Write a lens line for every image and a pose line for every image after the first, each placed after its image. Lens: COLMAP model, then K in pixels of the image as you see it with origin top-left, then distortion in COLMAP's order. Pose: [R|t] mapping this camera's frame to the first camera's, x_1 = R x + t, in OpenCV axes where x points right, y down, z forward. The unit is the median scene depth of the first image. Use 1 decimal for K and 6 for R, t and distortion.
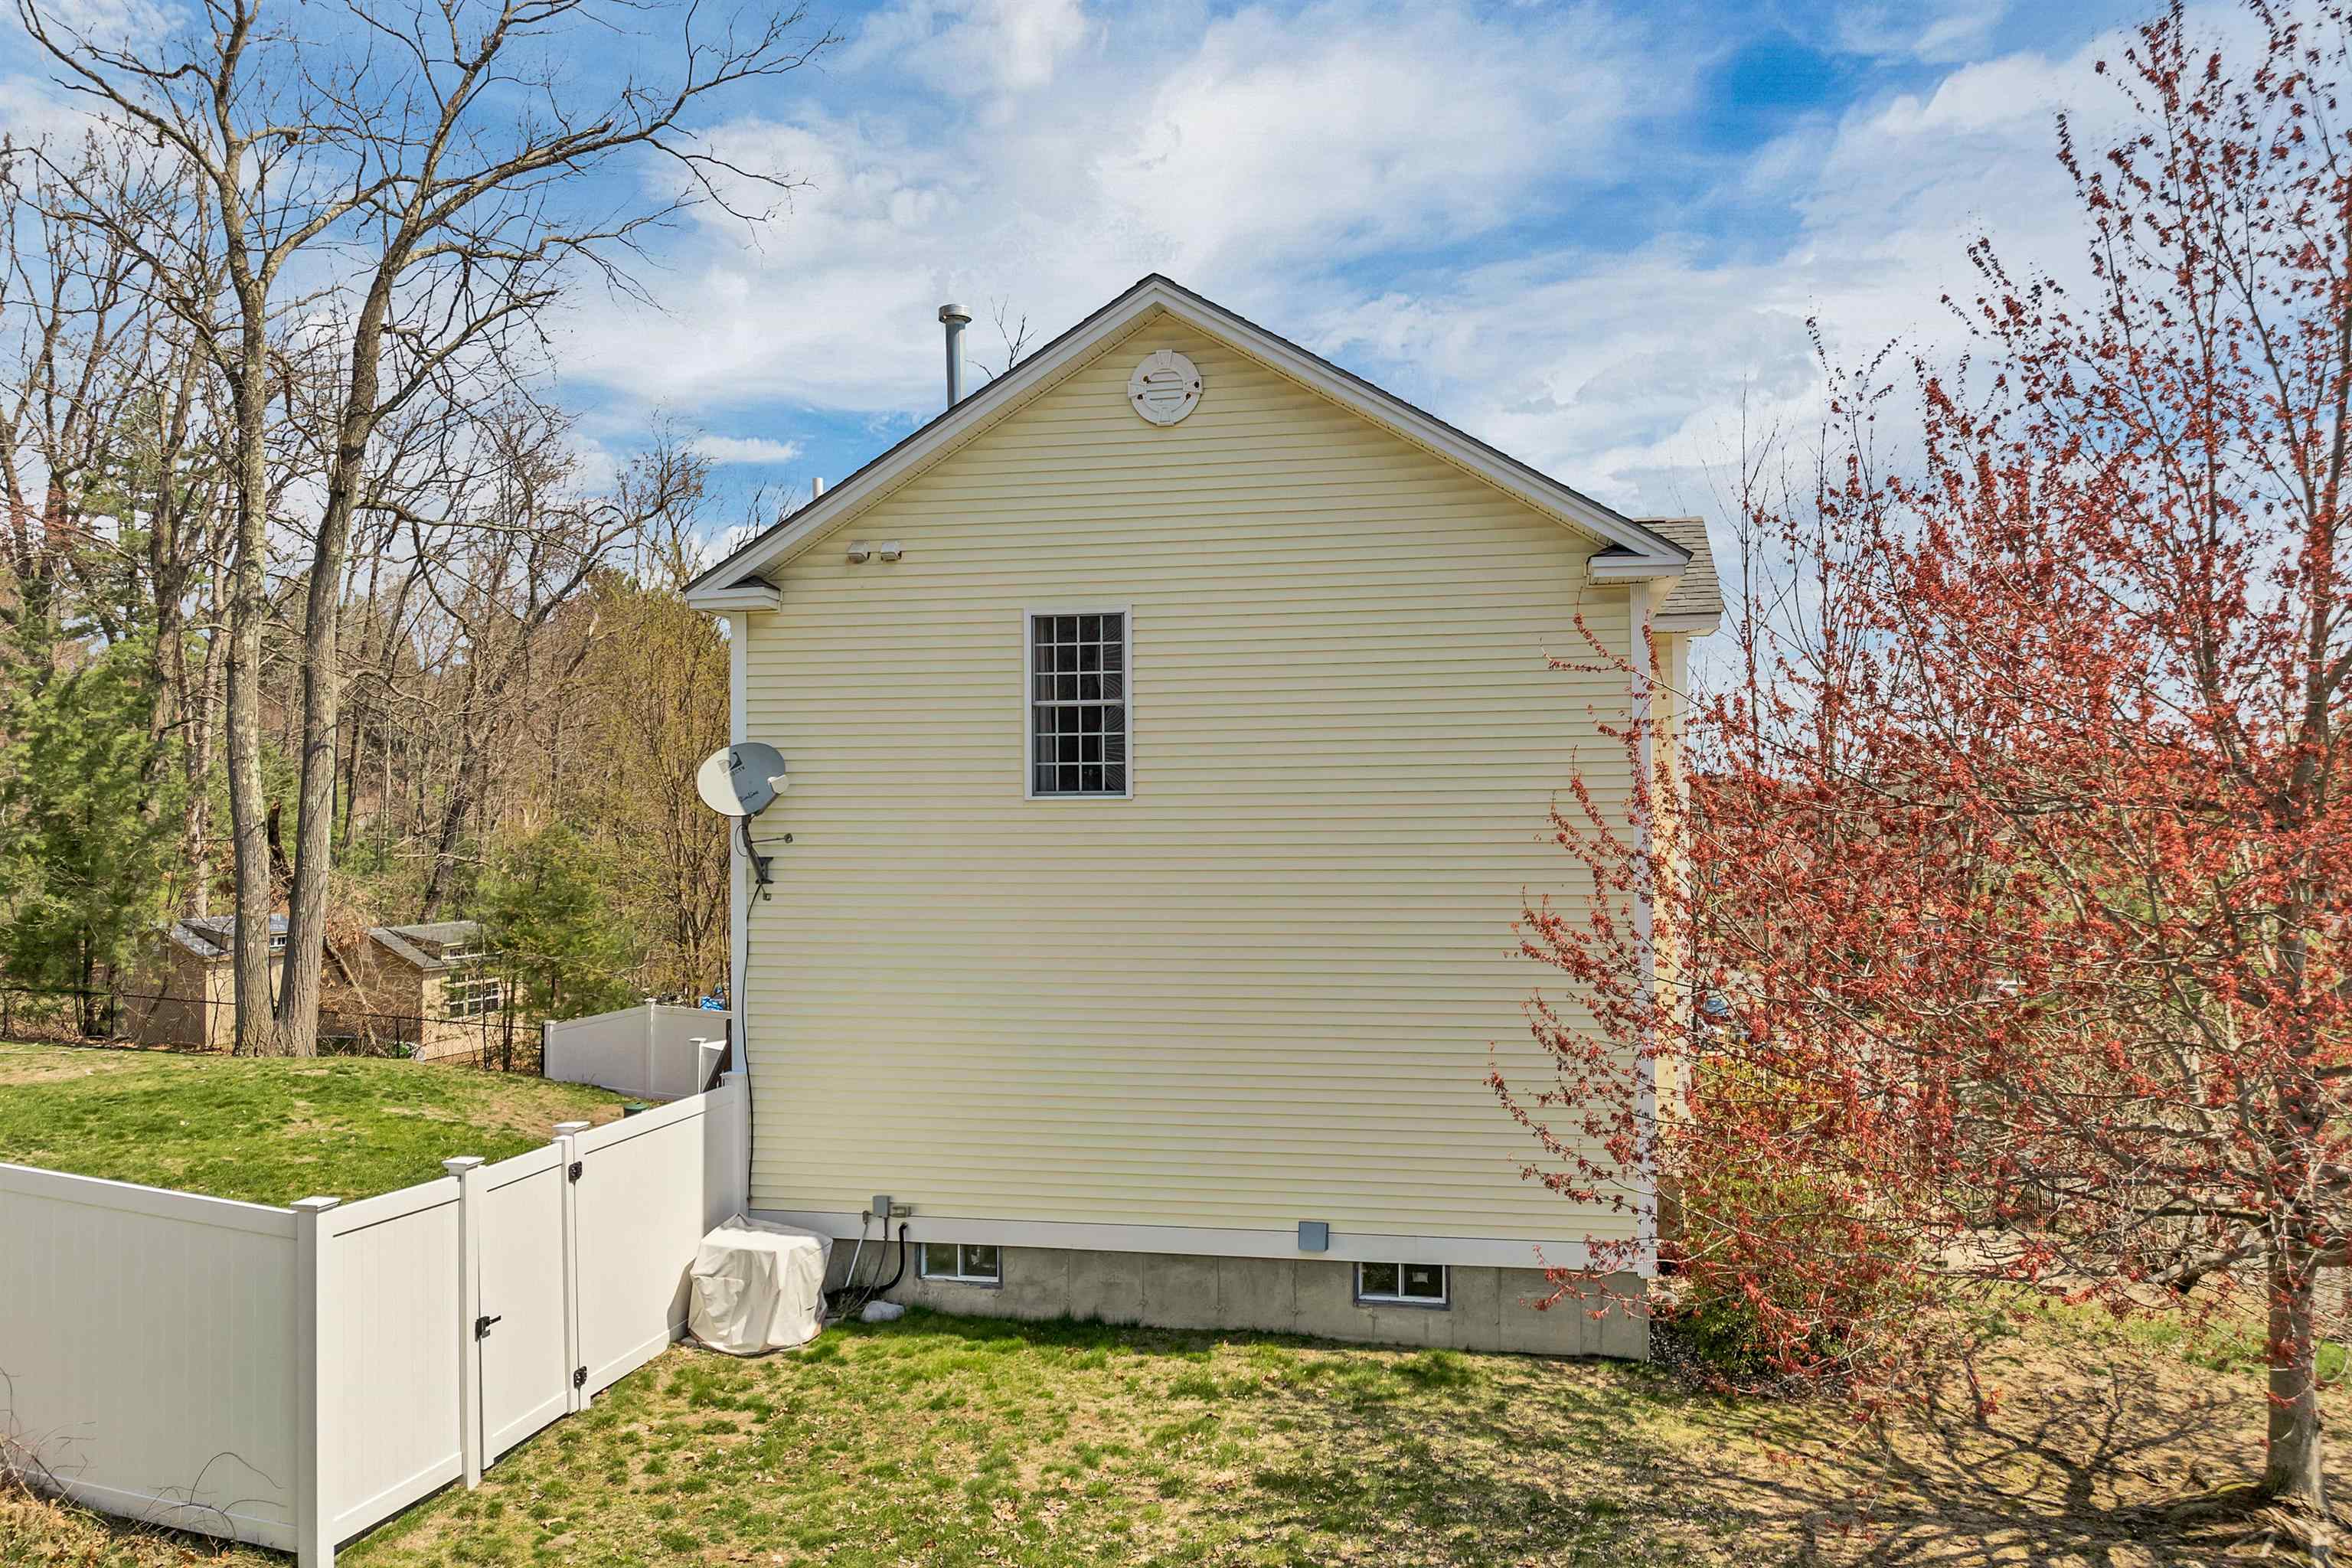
lens RADIAL K [[1697.0, 0, 1169.2], [0, 1697.0, 785.9], [0, 0, 1]] dist [-0.037878, -0.001845]
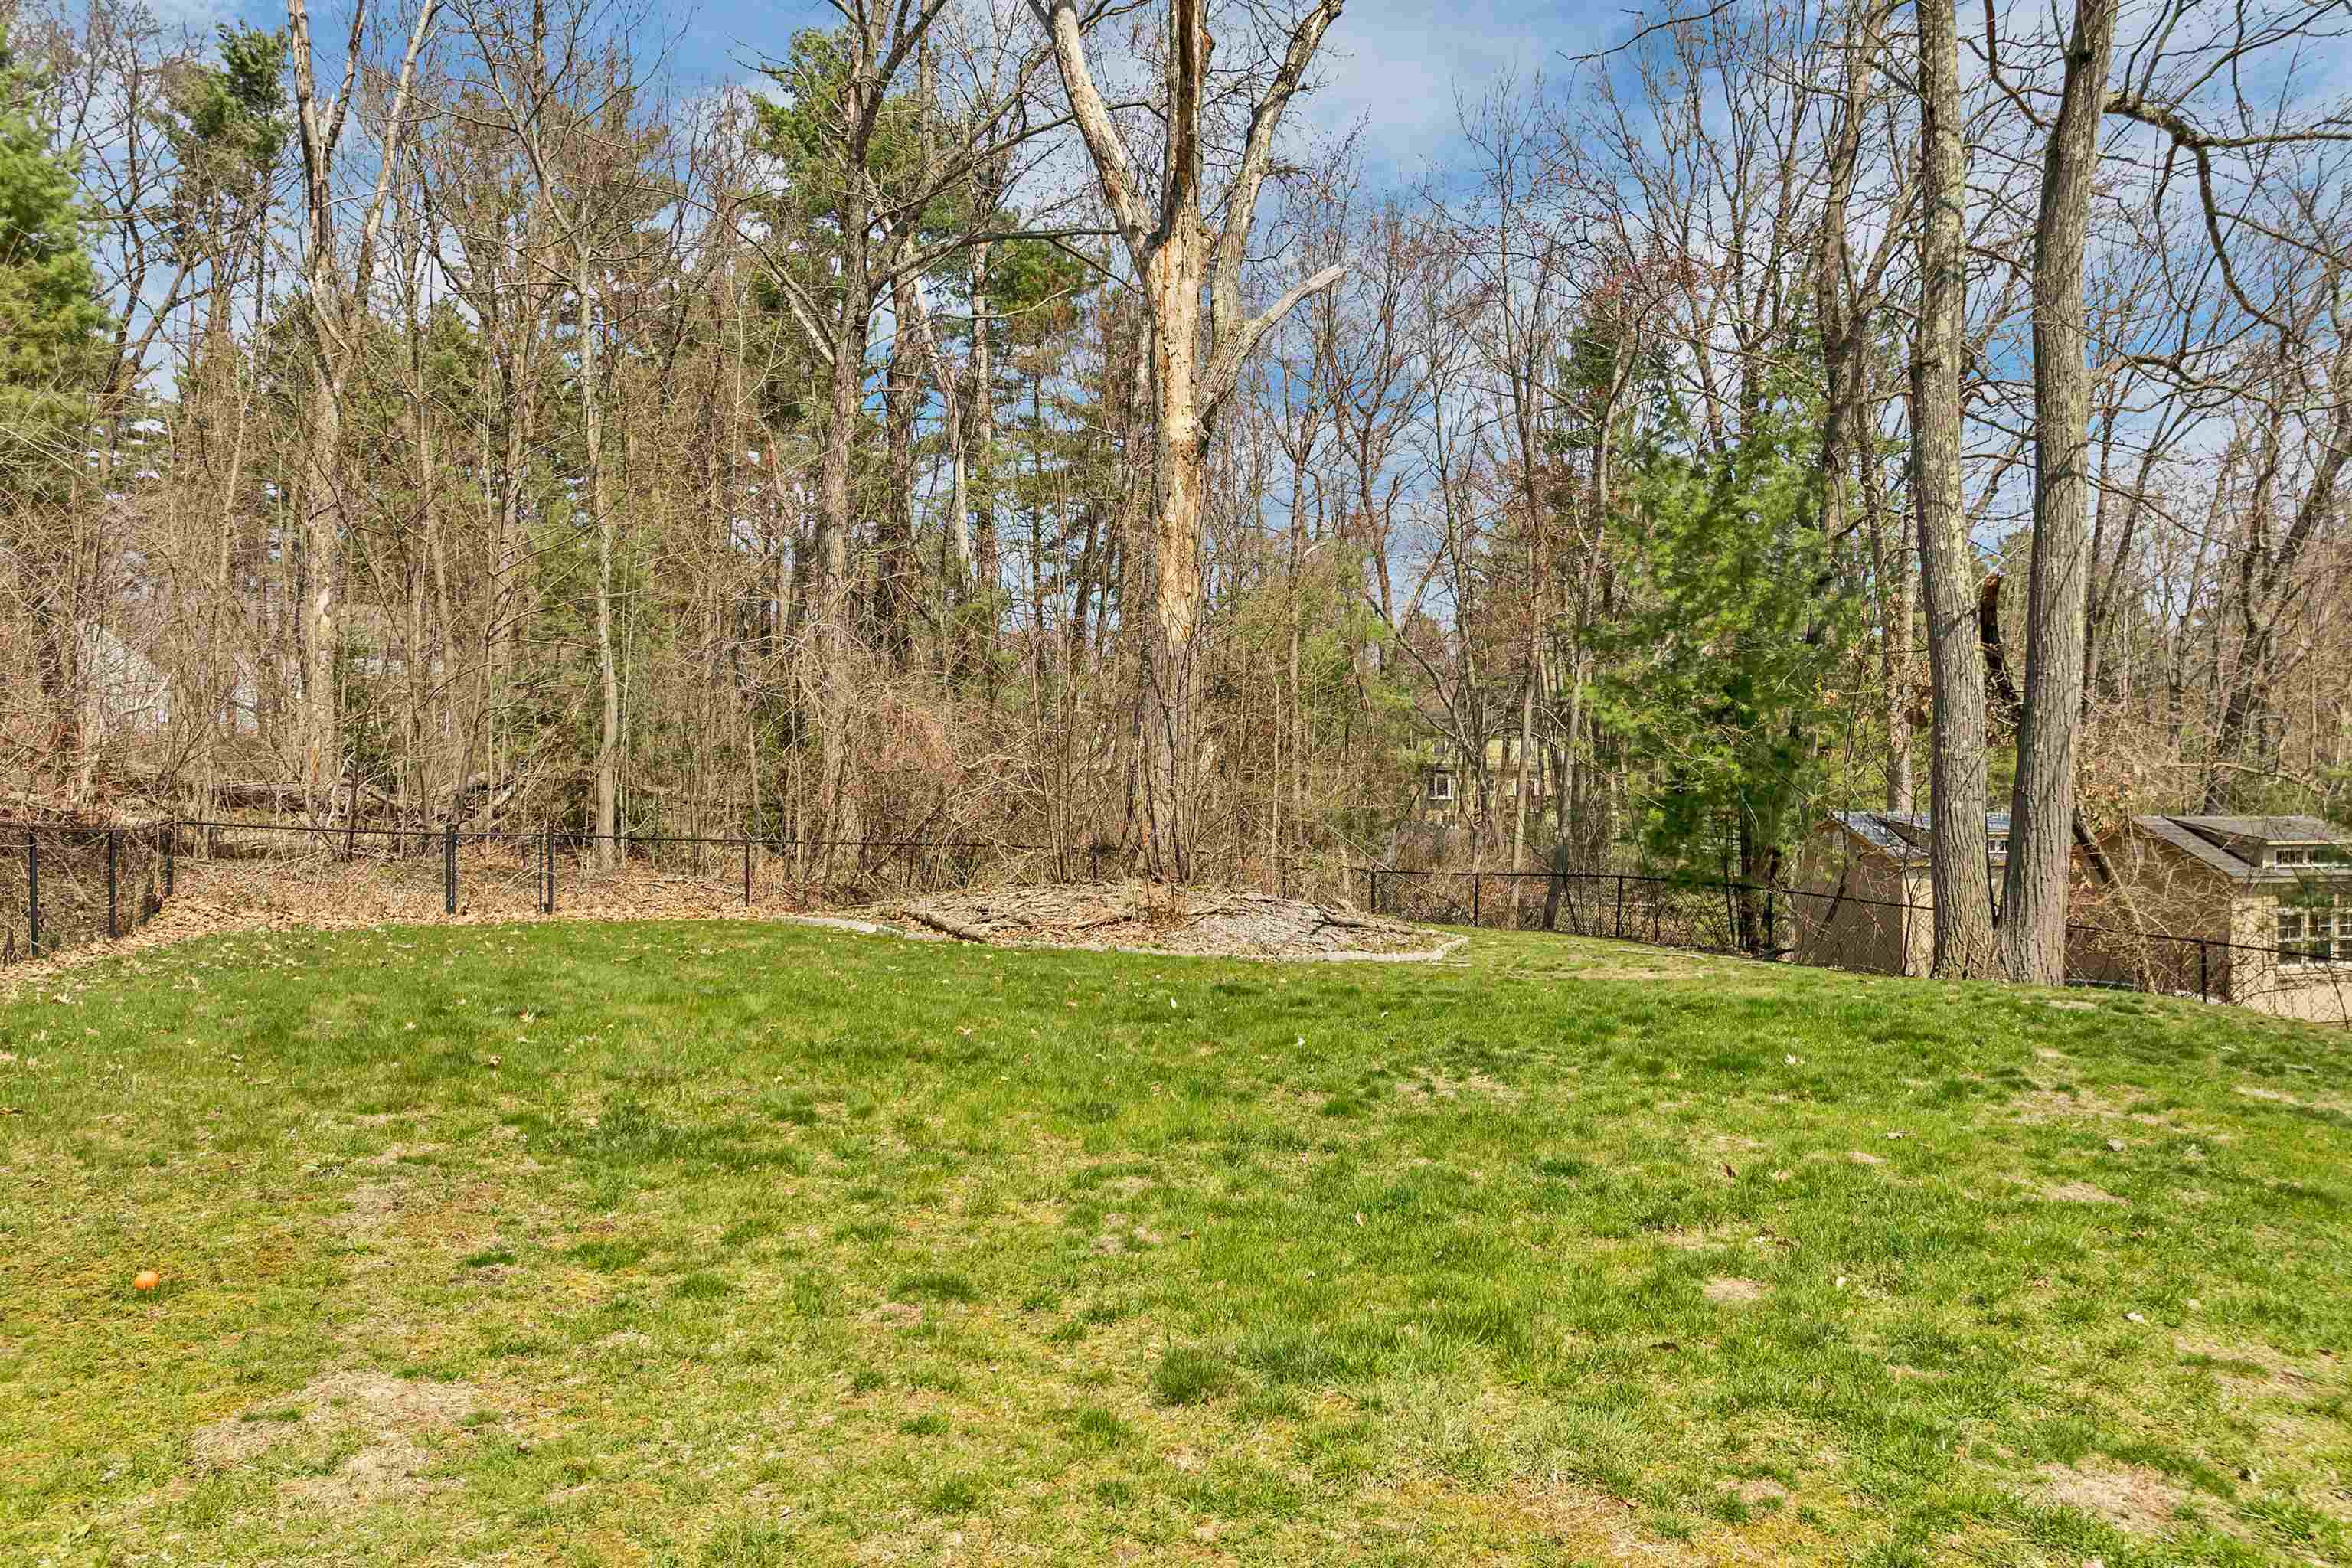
lens RADIAL K [[1697.0, 0, 1172.1], [0, 1697.0, 787.9], [0, 0, 1]] dist [-0.037878, -0.001845]
pose [[0.584851, -0.009279, -0.811088, -0.206846], [0.015712, 0.999877, -0.000109, 0.082063], [0.810989, -0.012680, 0.584925, 0.390395]]
